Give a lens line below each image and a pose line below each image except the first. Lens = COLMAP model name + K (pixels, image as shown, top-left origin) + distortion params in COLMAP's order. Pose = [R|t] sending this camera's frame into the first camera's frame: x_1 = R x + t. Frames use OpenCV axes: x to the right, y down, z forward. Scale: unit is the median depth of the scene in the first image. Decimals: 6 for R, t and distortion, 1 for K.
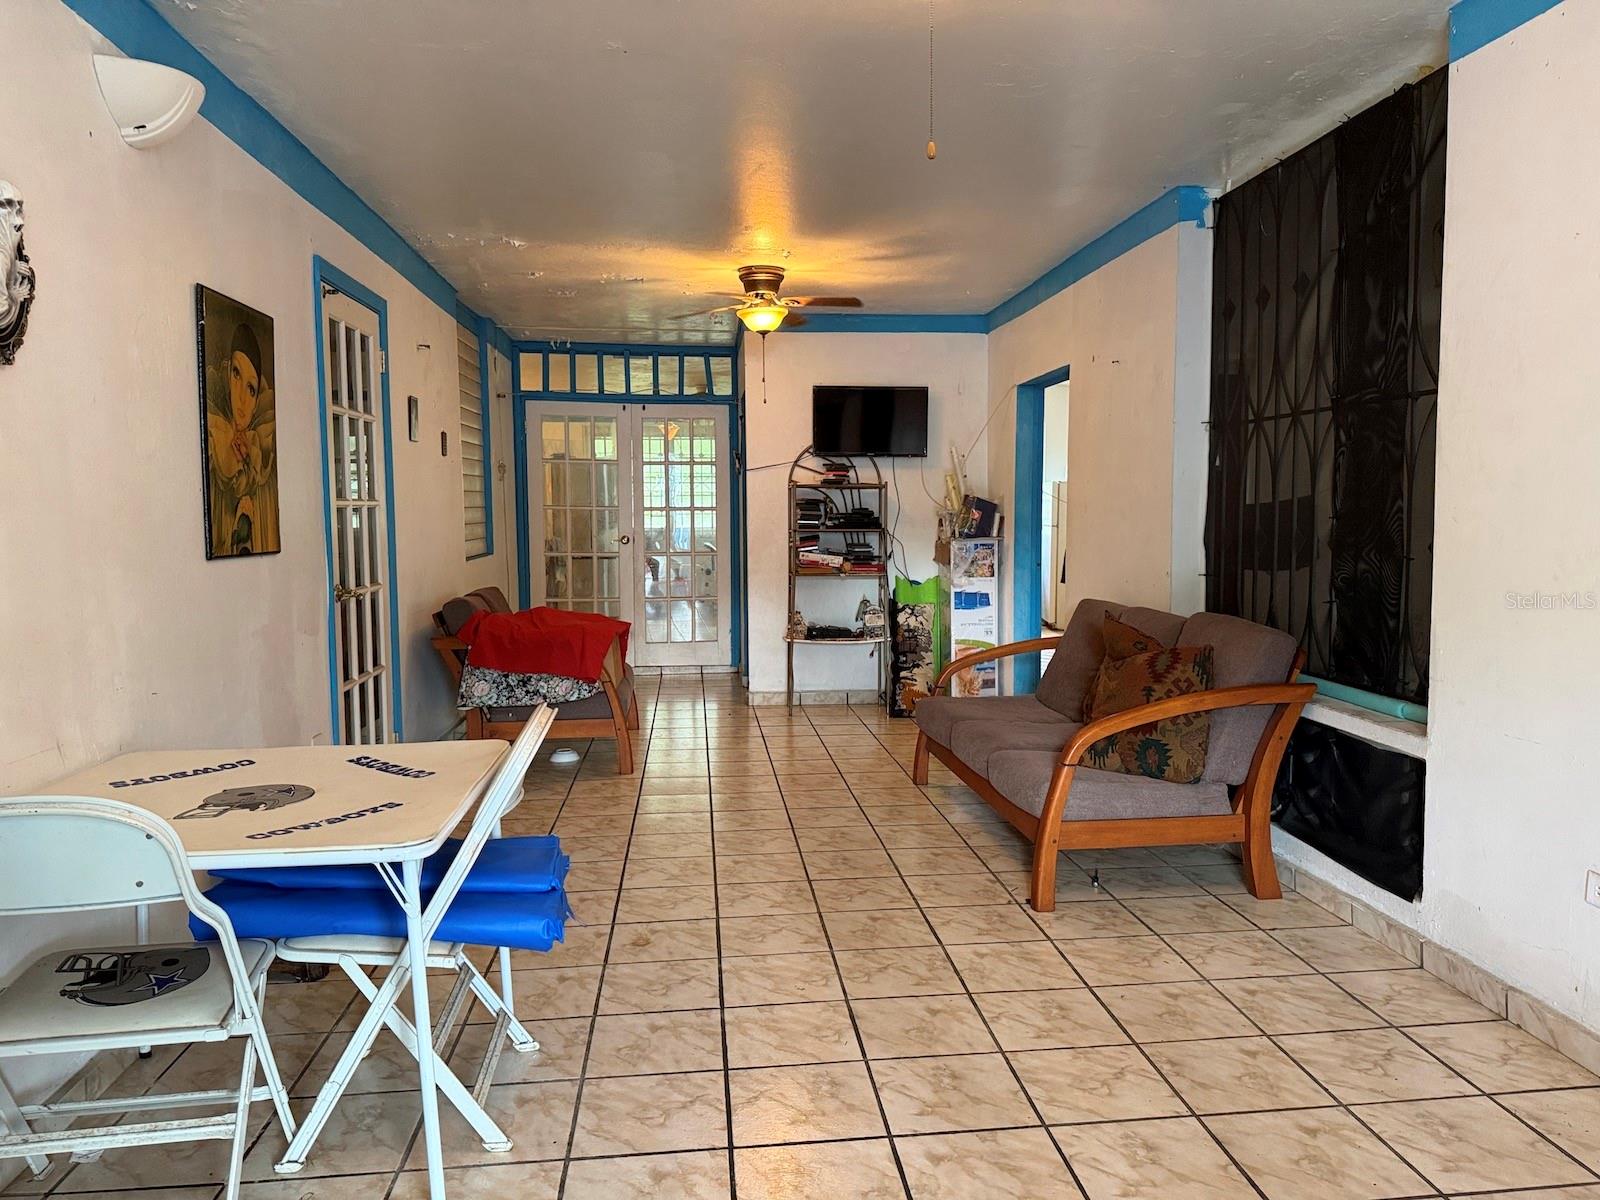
lens RADIAL K [[1132.6, 0, 803.5], [0, 1132.6, 595.7], [0, 0, 1]] dist [-0.011271, -0.003827]
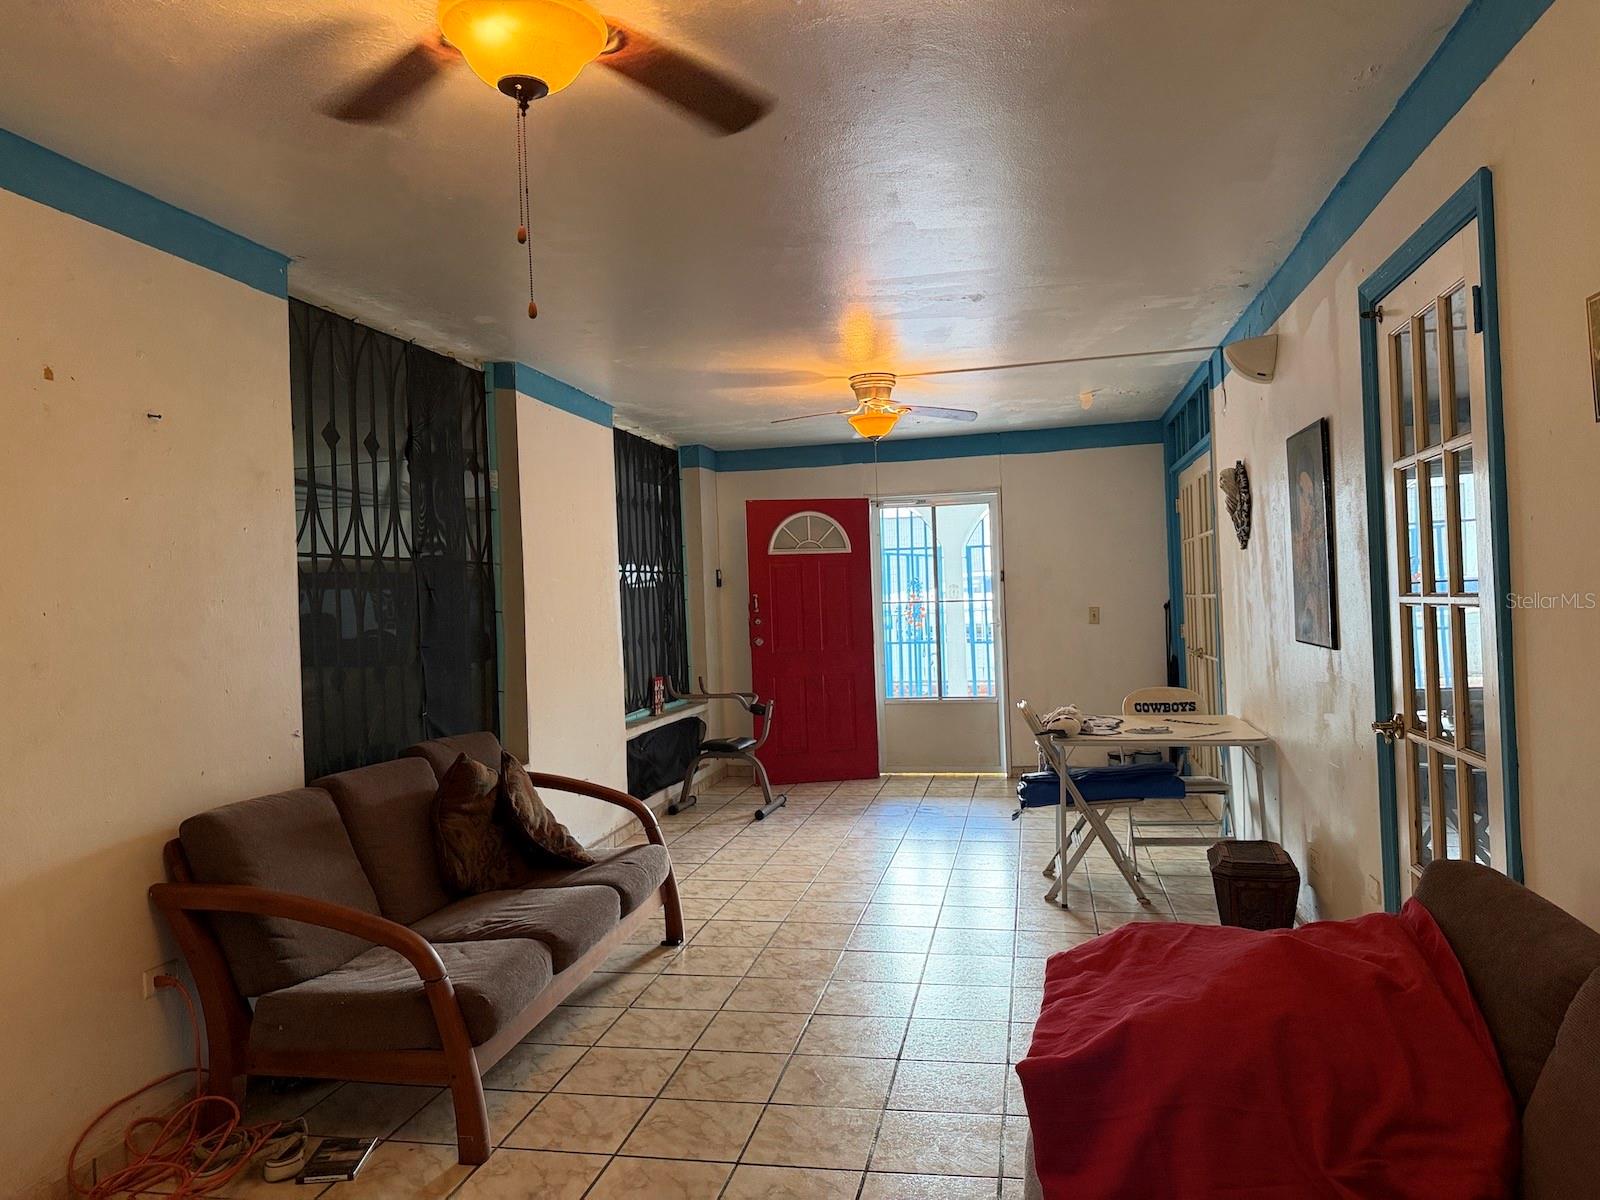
lens RADIAL K [[1132.6, 0, 801.9], [0, 1132.6, 598.1], [0, 0, 1]] dist [-0.011271, -0.003827]
pose [[-0.953605, 0.045479, 0.297607, -0.288417], [0.071186, 0.994555, 0.076112, -0.174590], [-0.292525, 0.093766, -0.951650, 1.916343]]
